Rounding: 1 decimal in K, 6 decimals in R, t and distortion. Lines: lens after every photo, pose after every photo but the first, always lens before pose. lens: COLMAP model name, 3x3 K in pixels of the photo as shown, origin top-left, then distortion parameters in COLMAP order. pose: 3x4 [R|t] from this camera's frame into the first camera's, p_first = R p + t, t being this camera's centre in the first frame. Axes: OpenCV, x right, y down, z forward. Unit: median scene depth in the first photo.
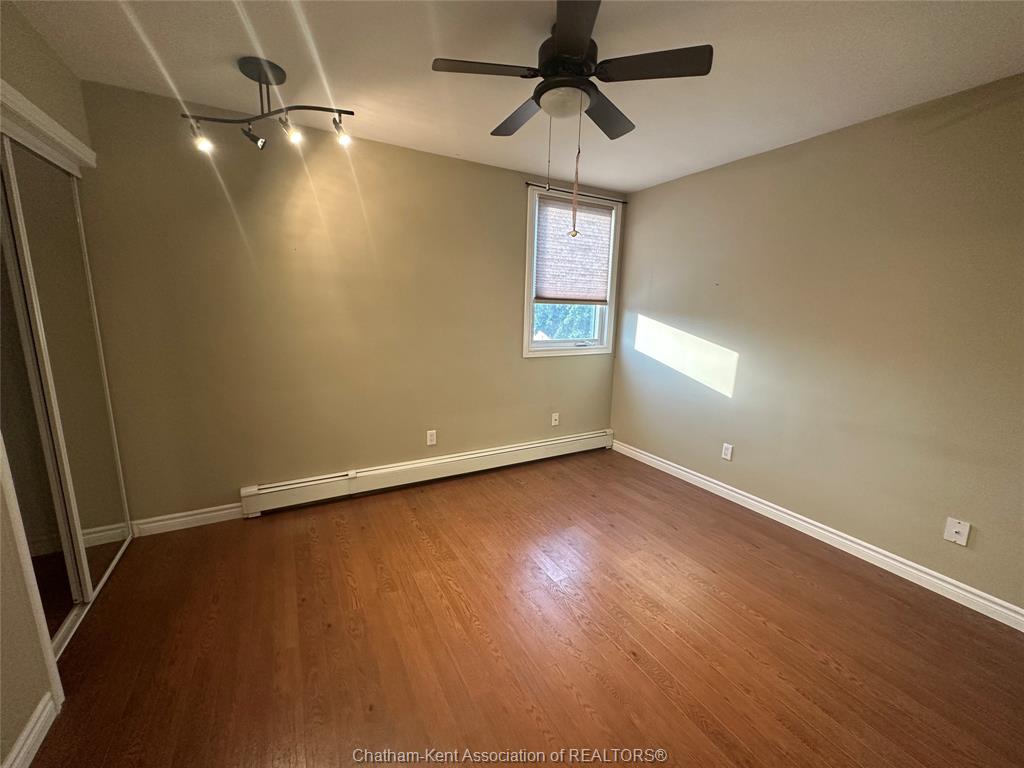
lens RADIAL K [[410.0, 0, 509.7], [0, 410.0, 384.7], [0, 0, 1]] dist [0.001790, -0.000623]
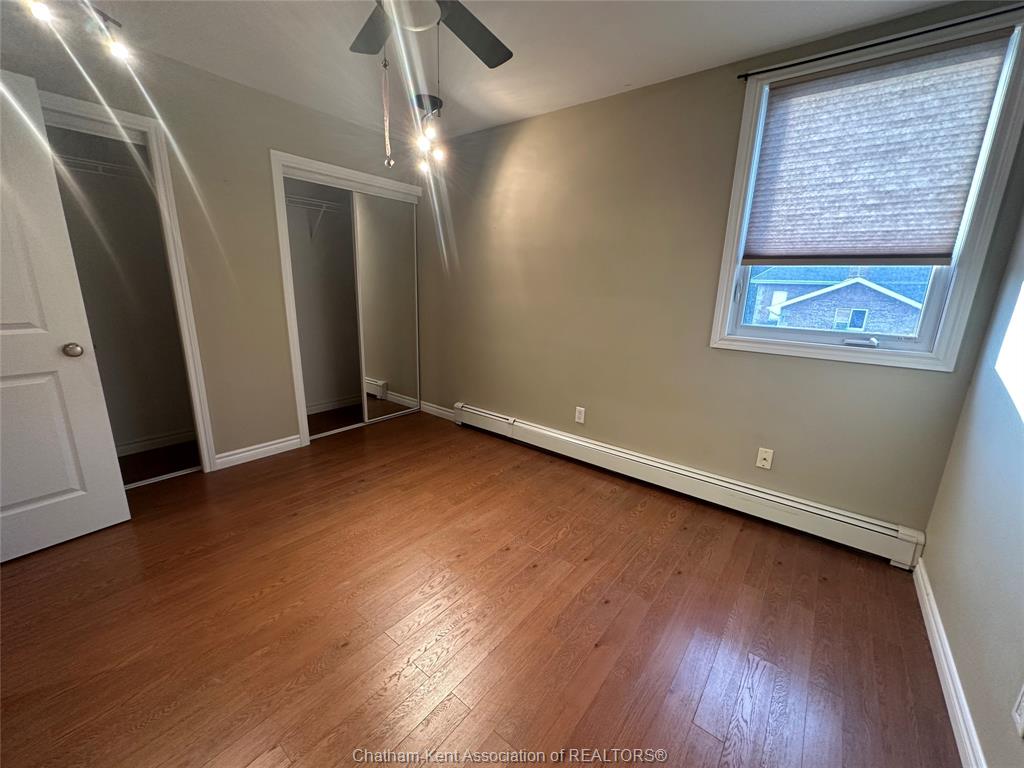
lens RADIAL K [[410.0, 0, 509.9], [0, 410.0, 382.7], [0, 0, 1]] dist [0.001790, -0.000623]
pose [[0.381553, 0.204542, -0.901432, 0.550941], [-0.196782, 0.970829, 0.136995, -0.037518], [0.903158, 0.125115, 0.410673, 0.439139]]
